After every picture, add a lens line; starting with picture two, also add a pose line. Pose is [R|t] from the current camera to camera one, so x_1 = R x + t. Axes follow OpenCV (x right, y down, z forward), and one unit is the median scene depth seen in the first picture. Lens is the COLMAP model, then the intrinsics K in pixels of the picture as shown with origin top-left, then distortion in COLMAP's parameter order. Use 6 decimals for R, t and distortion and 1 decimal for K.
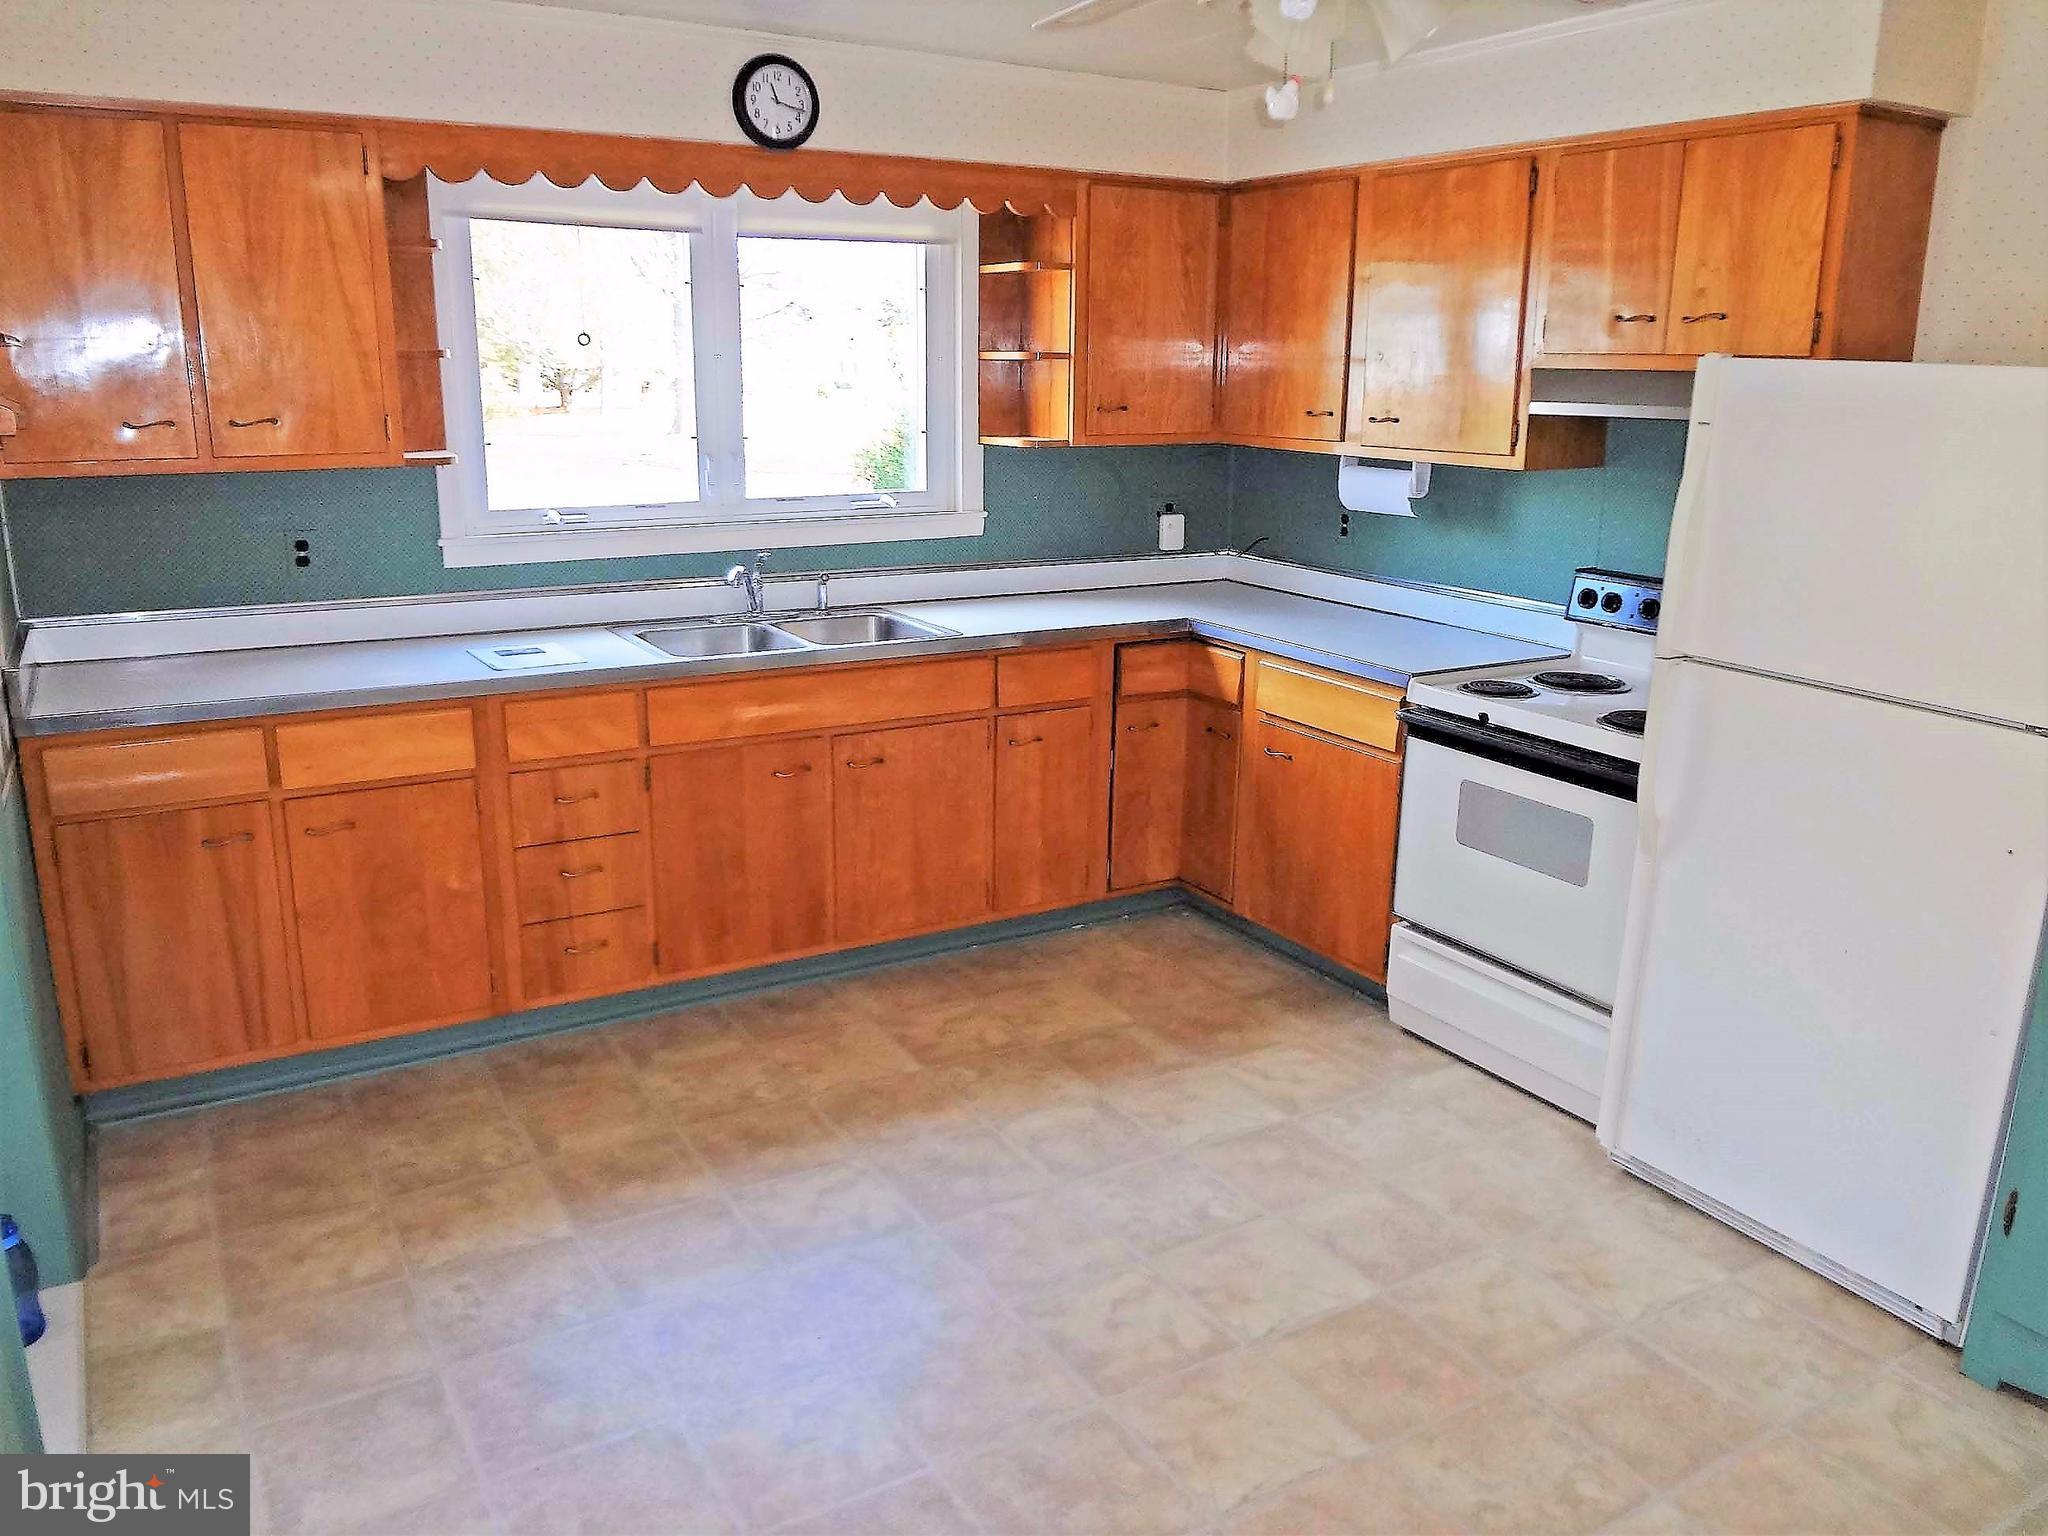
lens RADIAL K [[1570.3, 0, 1025.5], [0, 1570.3, 762.9], [0, 0, 1]] dist [-0.012502, -0.012748]
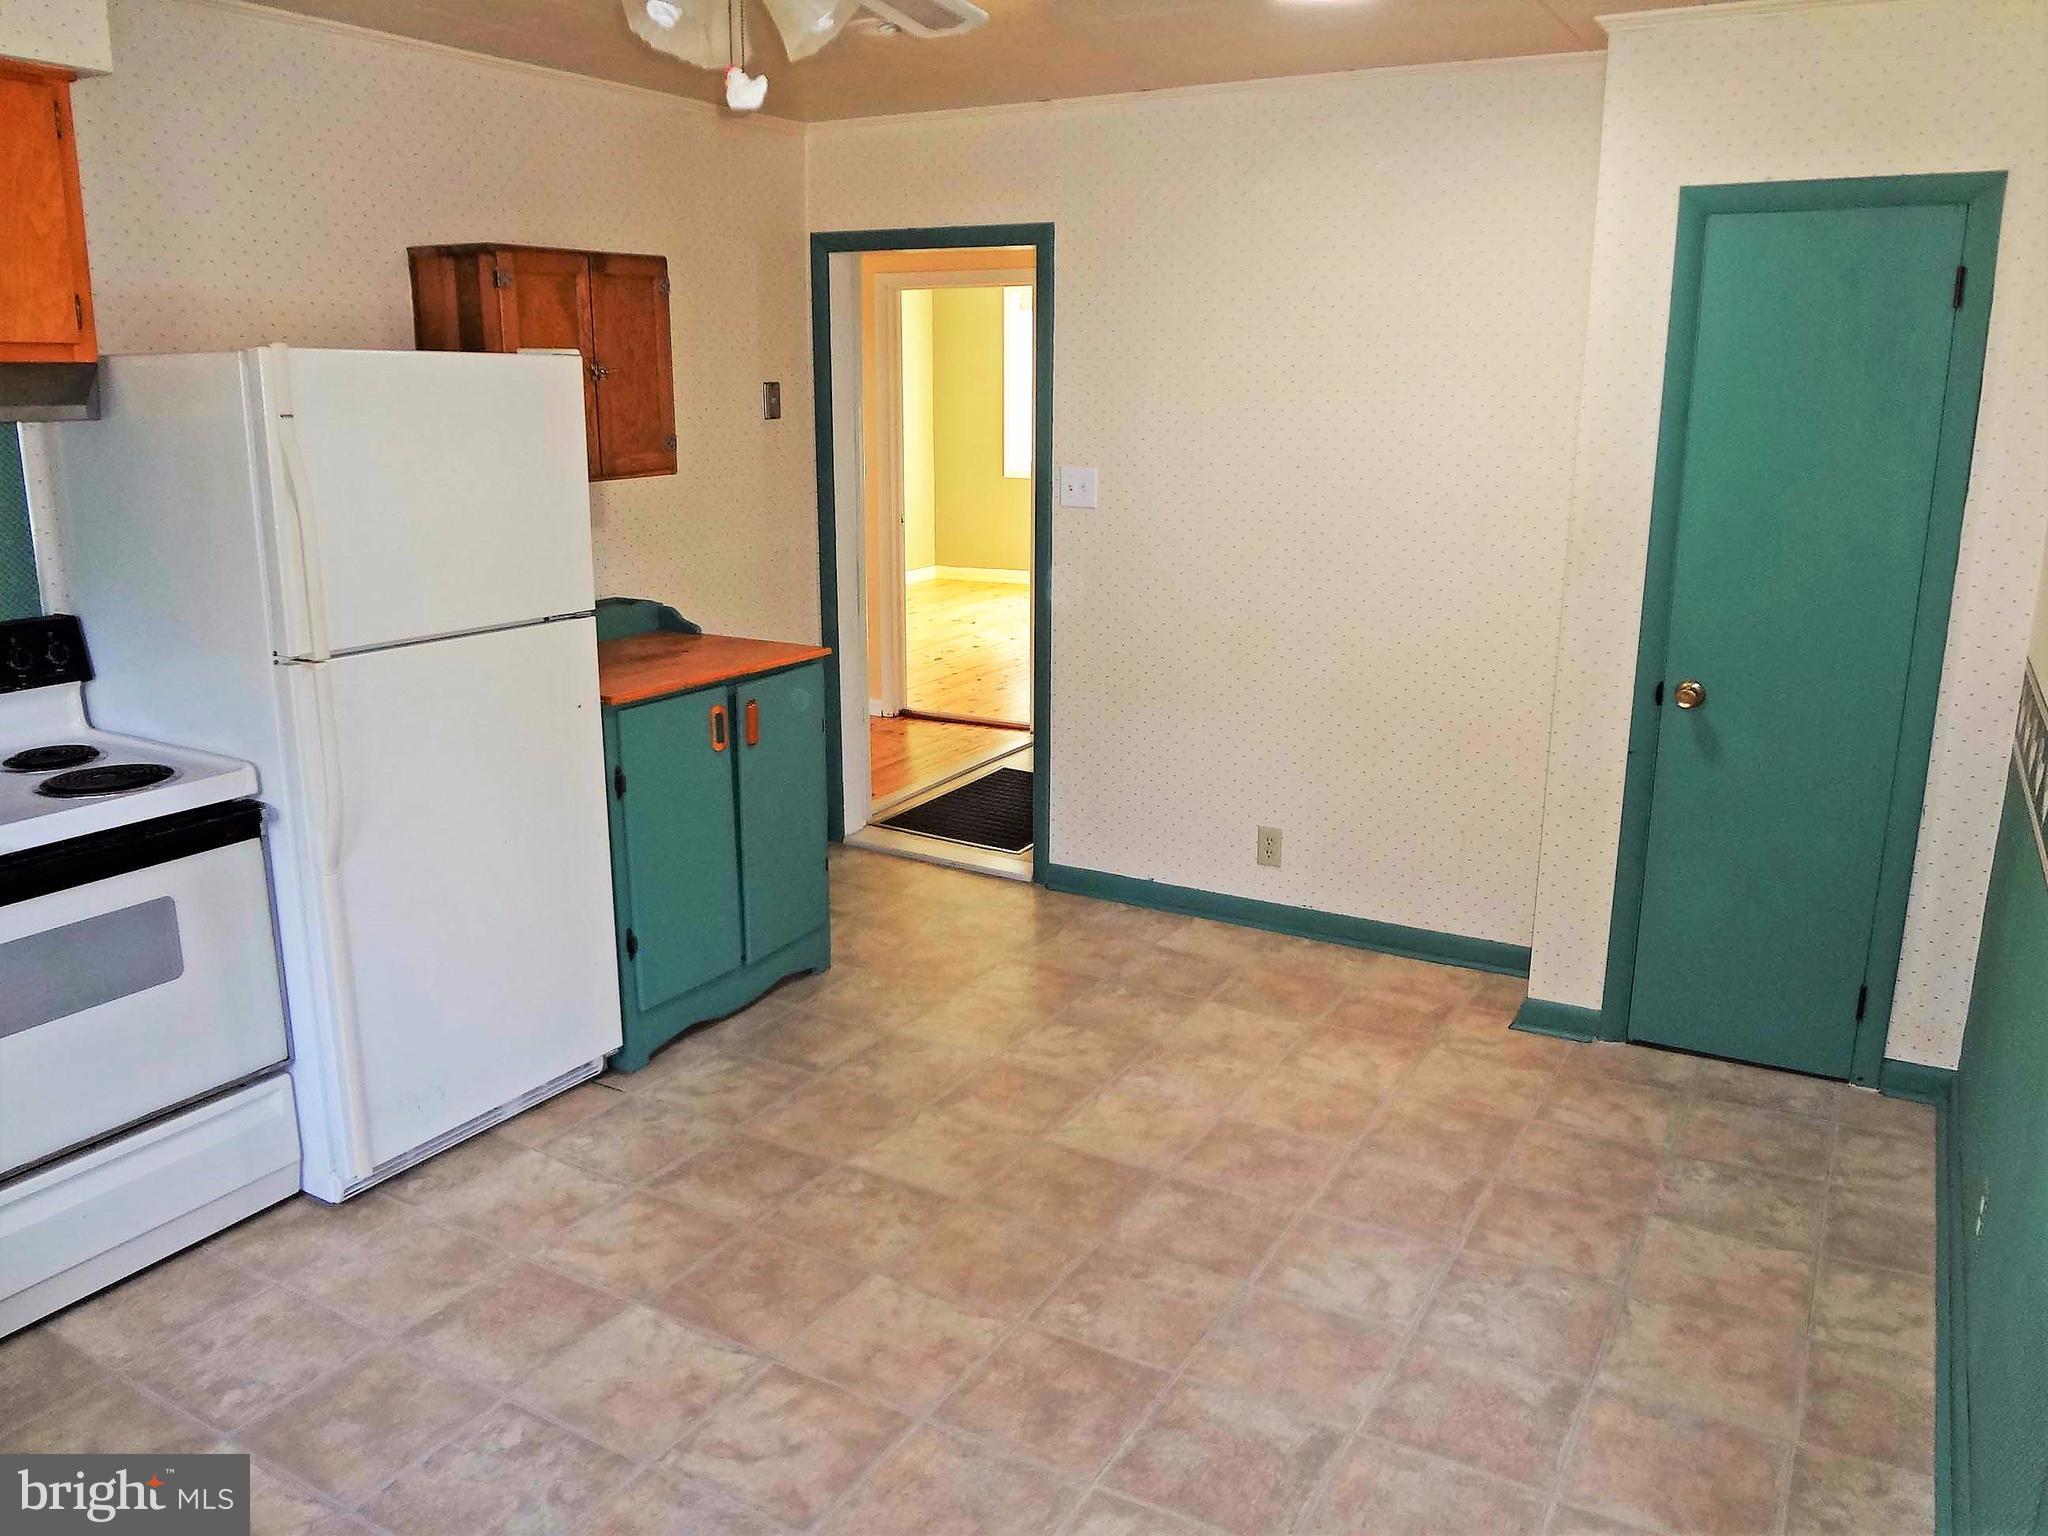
lens RADIAL K [[1570.3, 0, 1025.6], [0, 1570.3, 770.9], [0, 0, 1]] dist [-0.012502, -0.012748]
pose [[-0.489816, -0.225993, 0.842026, -0.657826], [0.210524, 0.906578, 0.365782, -0.278989], [-0.846026, 0.356432, -0.396479, 1.090311]]
